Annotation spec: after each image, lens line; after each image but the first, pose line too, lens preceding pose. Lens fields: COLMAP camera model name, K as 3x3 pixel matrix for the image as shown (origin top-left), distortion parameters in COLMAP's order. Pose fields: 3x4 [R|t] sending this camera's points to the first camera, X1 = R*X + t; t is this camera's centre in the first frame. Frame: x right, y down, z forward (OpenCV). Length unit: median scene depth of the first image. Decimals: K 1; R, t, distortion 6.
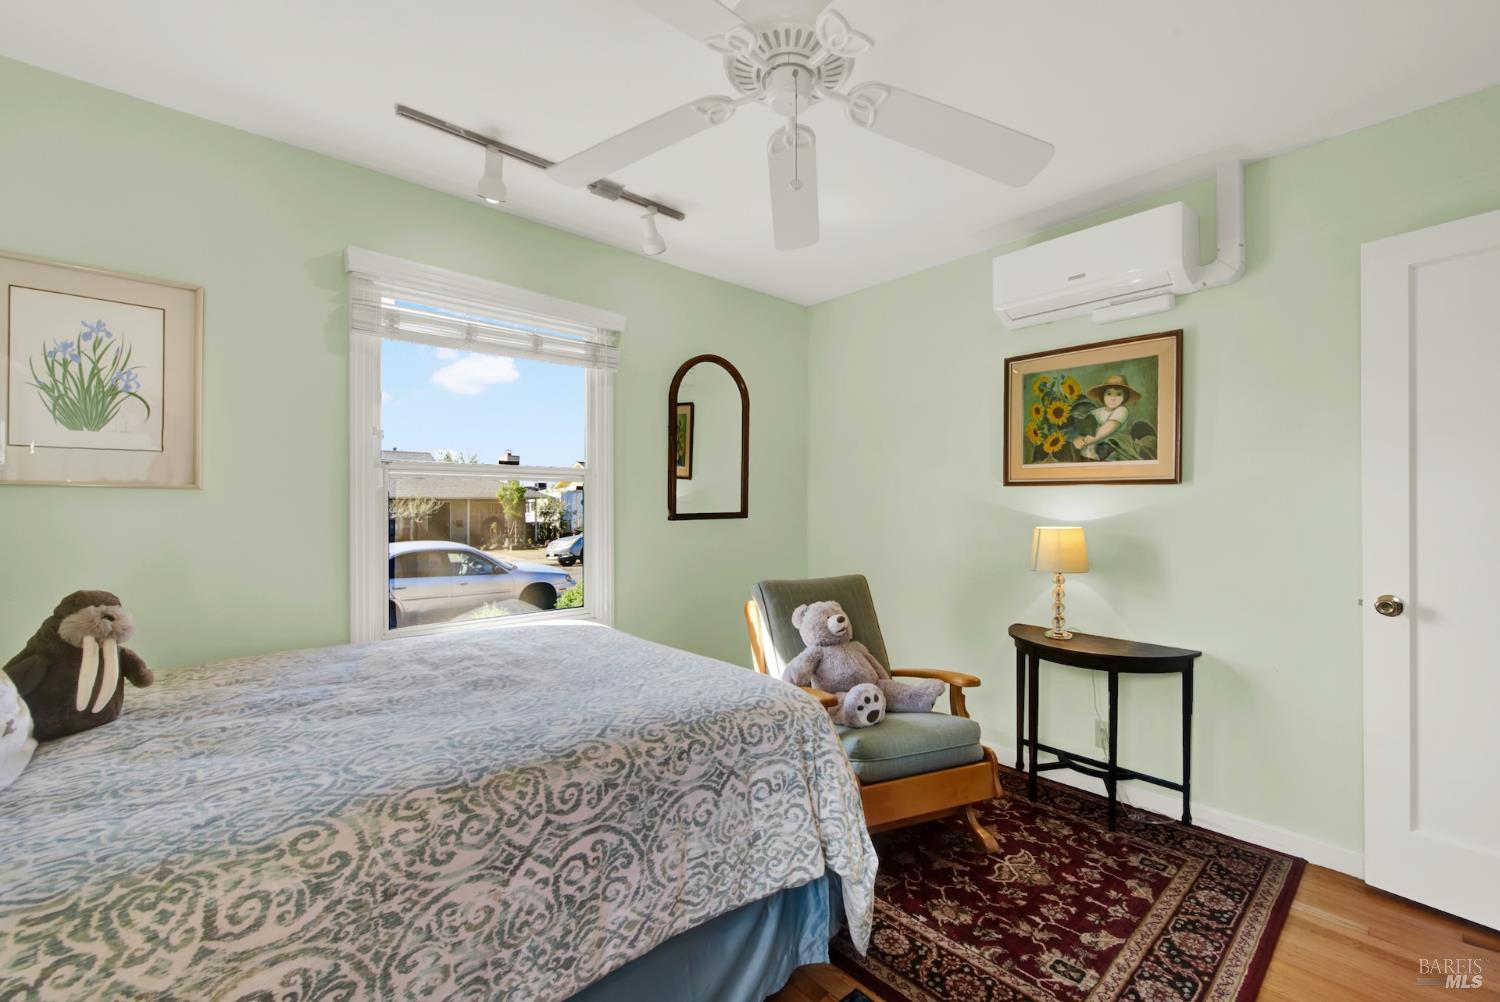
lens RADIAL K [[623.4, 0, 755.5], [0, 623.4, 500.5], [0, 0, 1]] dist [-0.000175, 0.000240]
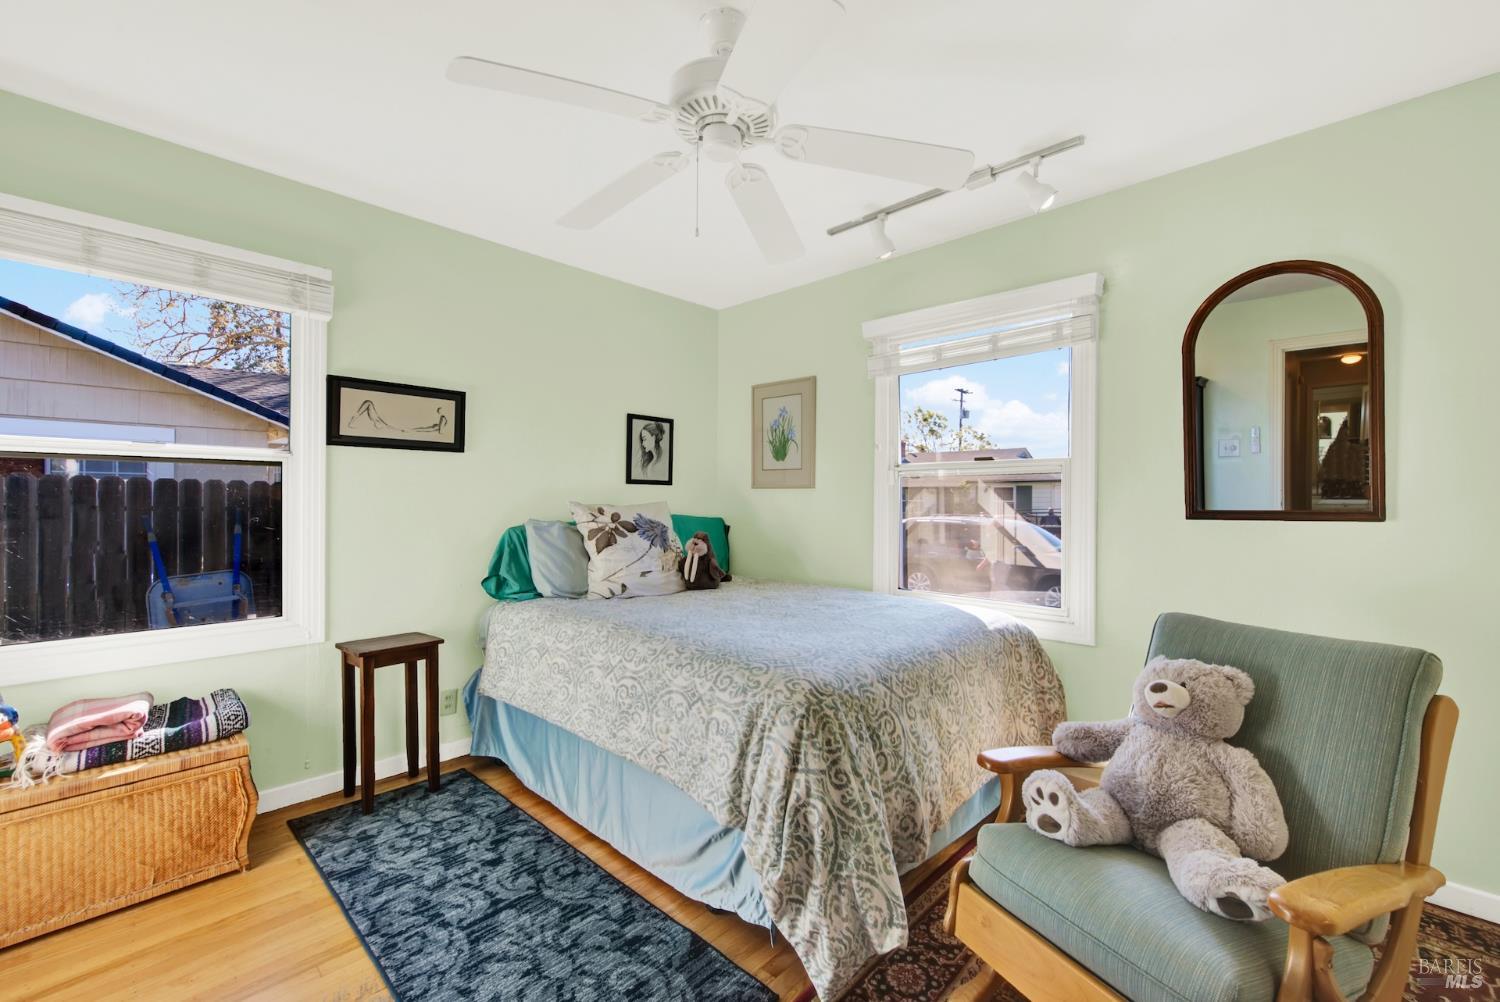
lens RADIAL K [[620.2, 0, 754.7], [0, 620.2, 491.5], [0, 0, 1]] dist [0.000380, 0.000061]
pose [[0.065145, -0.006367, -0.997855, 0.580488], [0.003604, 0.999975, -0.006146, 0.002025], [0.997869, -0.003196, 0.065167, 0.464361]]
